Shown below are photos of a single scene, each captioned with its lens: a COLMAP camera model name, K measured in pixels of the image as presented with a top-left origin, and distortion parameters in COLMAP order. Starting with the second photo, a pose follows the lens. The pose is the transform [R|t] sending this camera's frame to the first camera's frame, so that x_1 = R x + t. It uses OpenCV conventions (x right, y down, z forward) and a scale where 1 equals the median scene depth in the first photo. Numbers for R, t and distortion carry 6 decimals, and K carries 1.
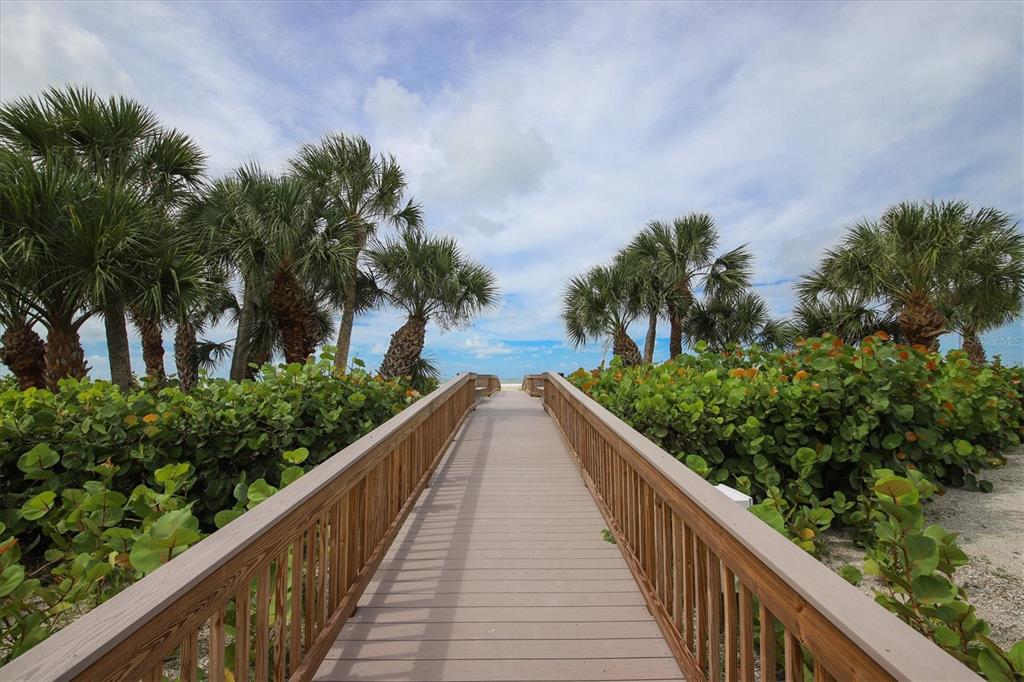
lens RADIAL K [[456.6, 0, 556.2], [0, 456.6, 345.1], [0, 0, 1]] dist [0.000844, 0.000161]
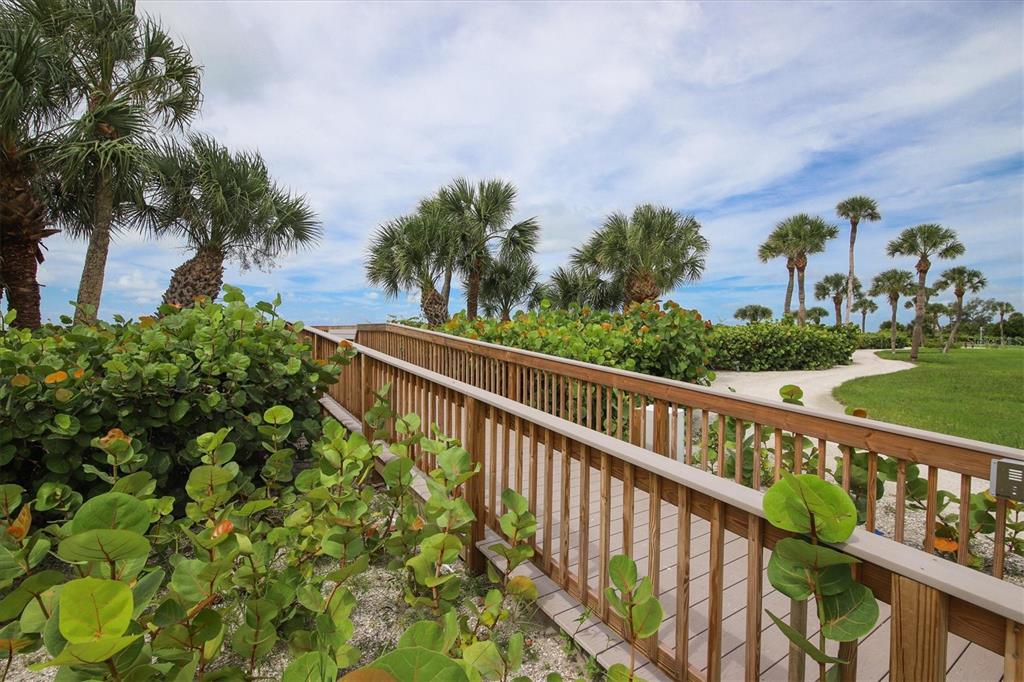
lens RADIAL K [[456.6, 0, 556.2], [0, 456.6, 345.1], [0, 0, 1]] dist [0.000844, 0.000161]
pose [[0.815818, -0.006297, 0.578275, -0.207618], [-0.050451, 0.995353, 0.082015, 0.005352], [-0.576104, -0.096084, 0.811709, 0.006488]]
